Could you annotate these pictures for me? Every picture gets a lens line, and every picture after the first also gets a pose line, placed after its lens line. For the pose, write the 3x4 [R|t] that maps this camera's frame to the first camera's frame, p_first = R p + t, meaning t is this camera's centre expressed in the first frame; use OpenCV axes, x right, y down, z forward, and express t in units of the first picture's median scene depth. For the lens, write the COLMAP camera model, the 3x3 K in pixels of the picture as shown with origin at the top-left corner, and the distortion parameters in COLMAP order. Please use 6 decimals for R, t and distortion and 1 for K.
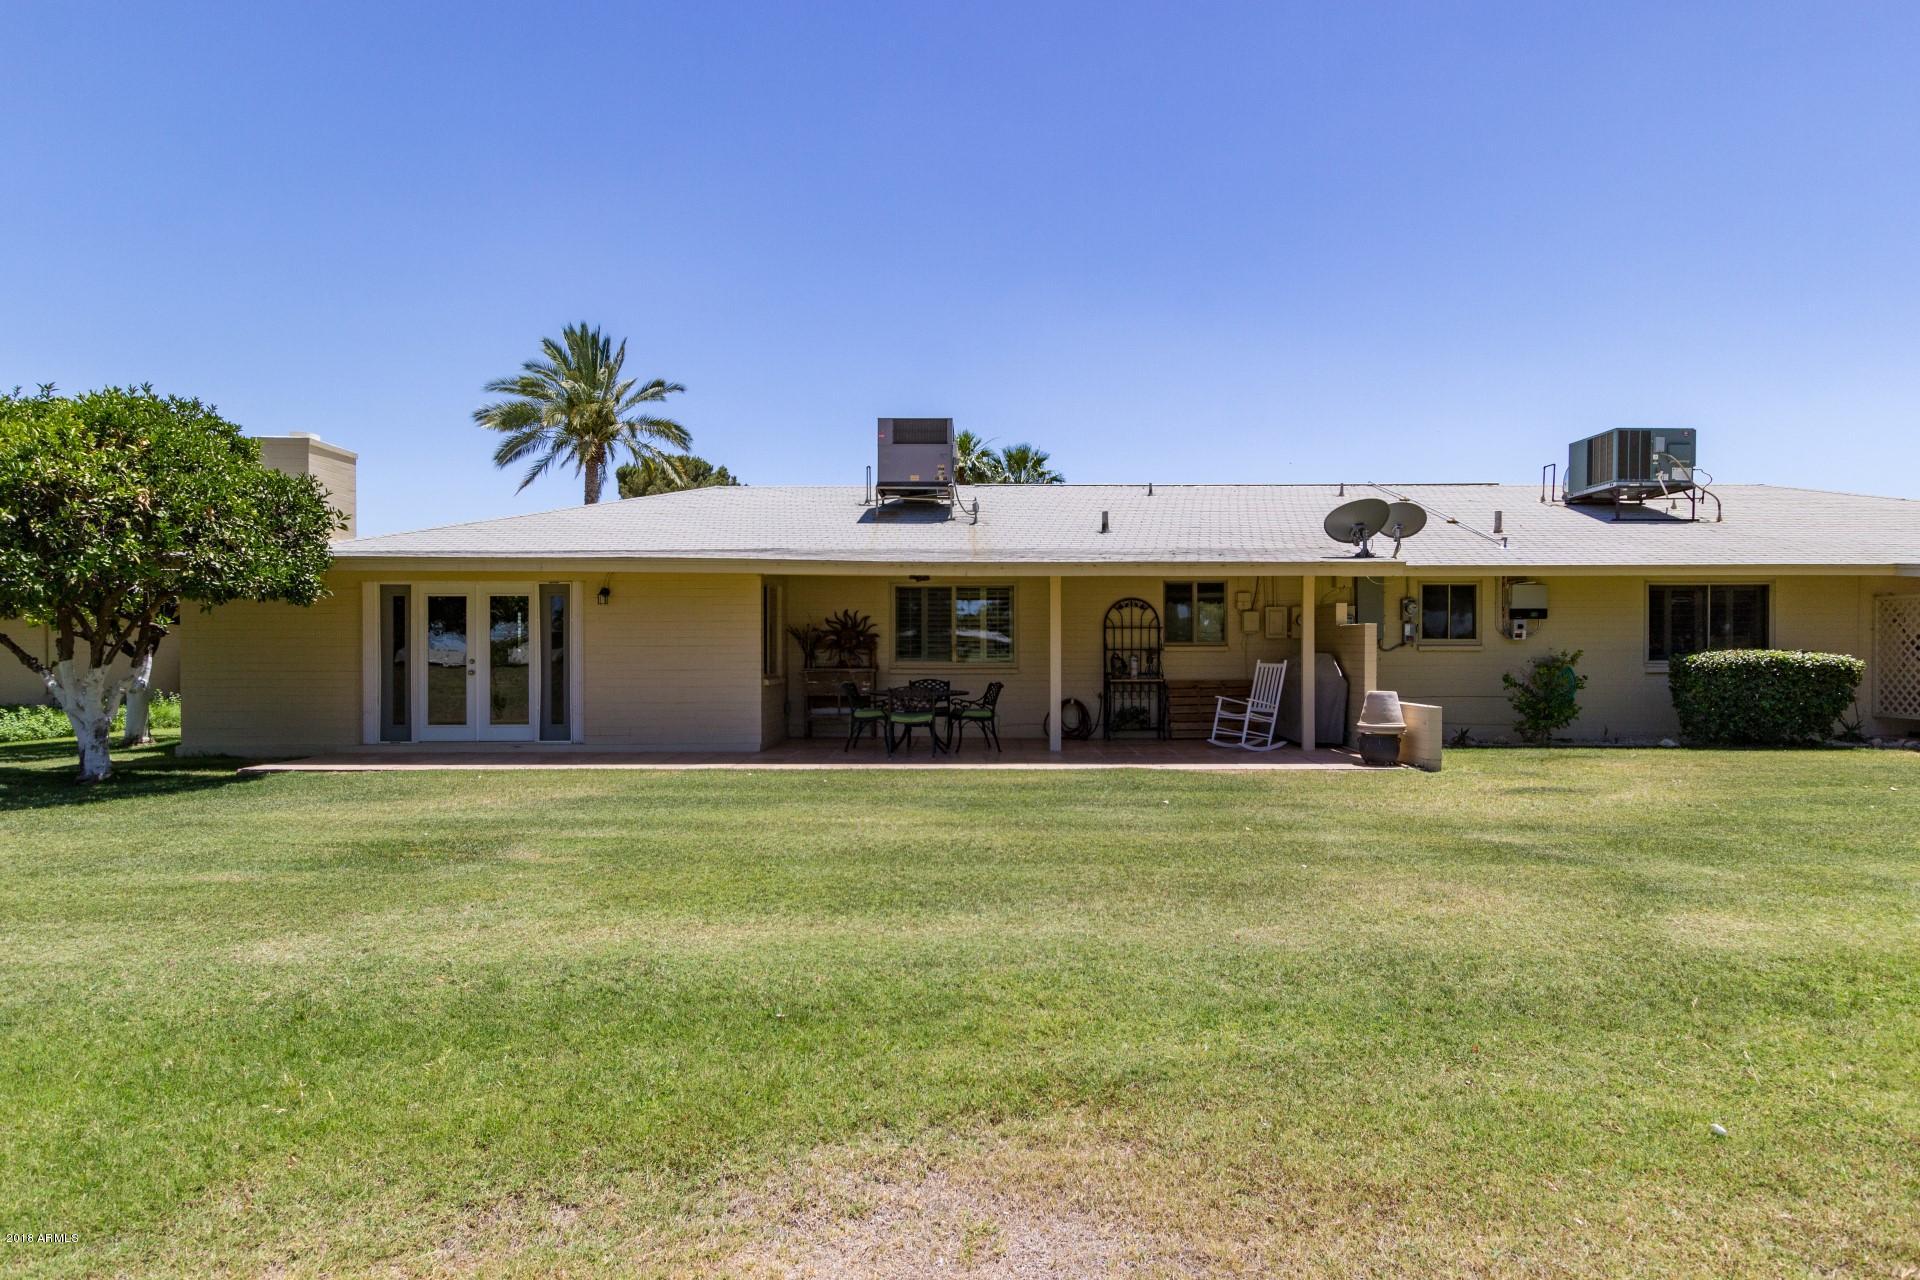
lens RADIAL K [[1046.7, 0, 960.0], [0, 1046.7, 640.0], [0, 0, 1]] dist [0.004970, 0.000931]
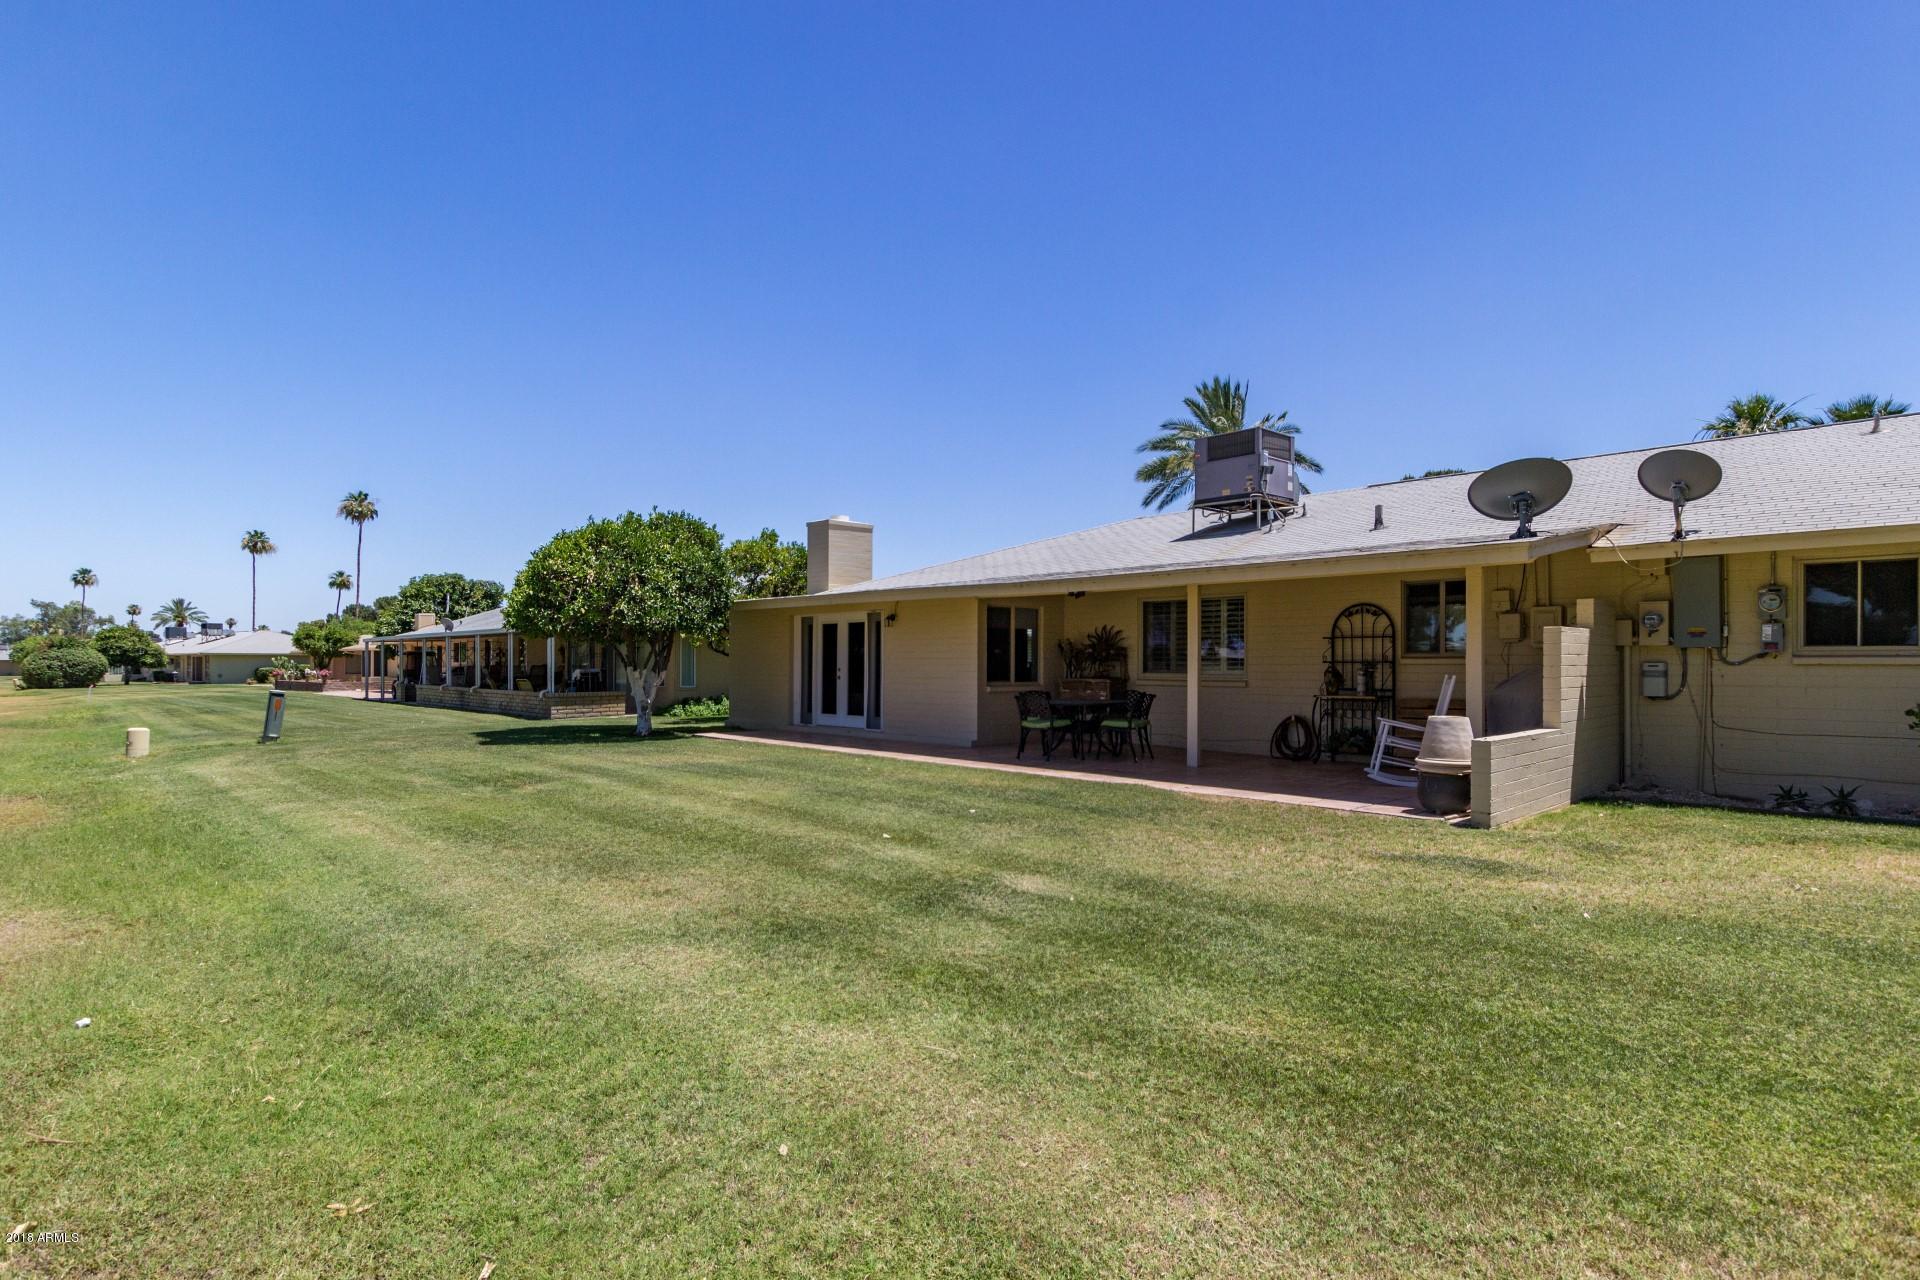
lens RADIAL K [[946.8, 0, 958.7], [0, 946.8, 651.7], [0, 0, 1]] dist [-0.001293, -0.000089]
pose [[0.686454, -0.005920, -0.727149, 0.509227], [0.004374, 0.999982, -0.004013, 0.002103], [0.727160, -0.000426, 0.686468, 0.212273]]
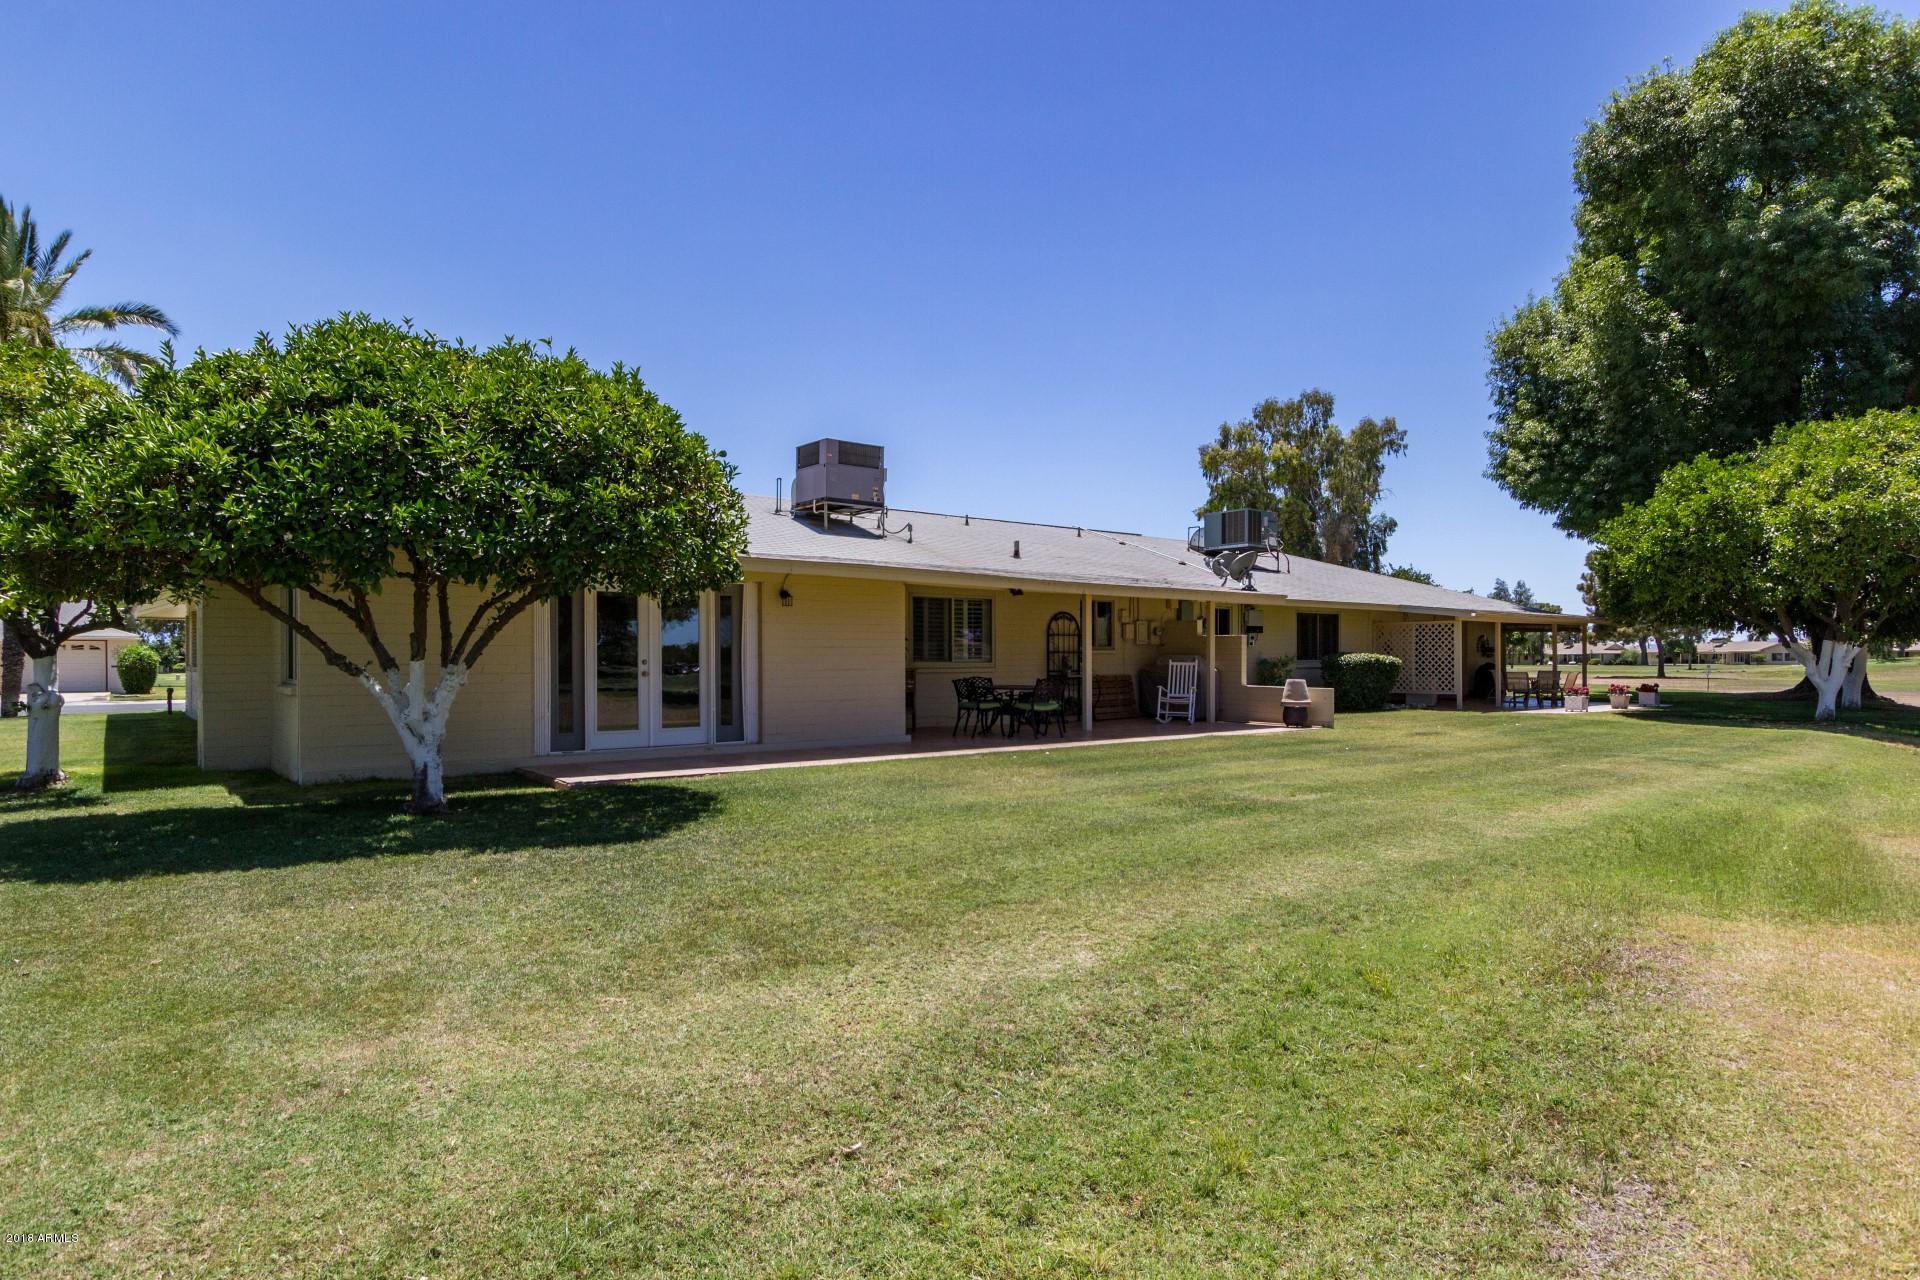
lens RADIAL K [[1046.7, 0, 960.0], [0, 1046.7, 640.0], [0, 0, 1]] dist [0.004970, 0.000931]
pose [[0.782353, 0.010137, 0.622753, -0.734129], [-0.006025, 0.999944, -0.008708, 0.006218], [-0.622806, 0.003061, 0.782370, 0.078706]]
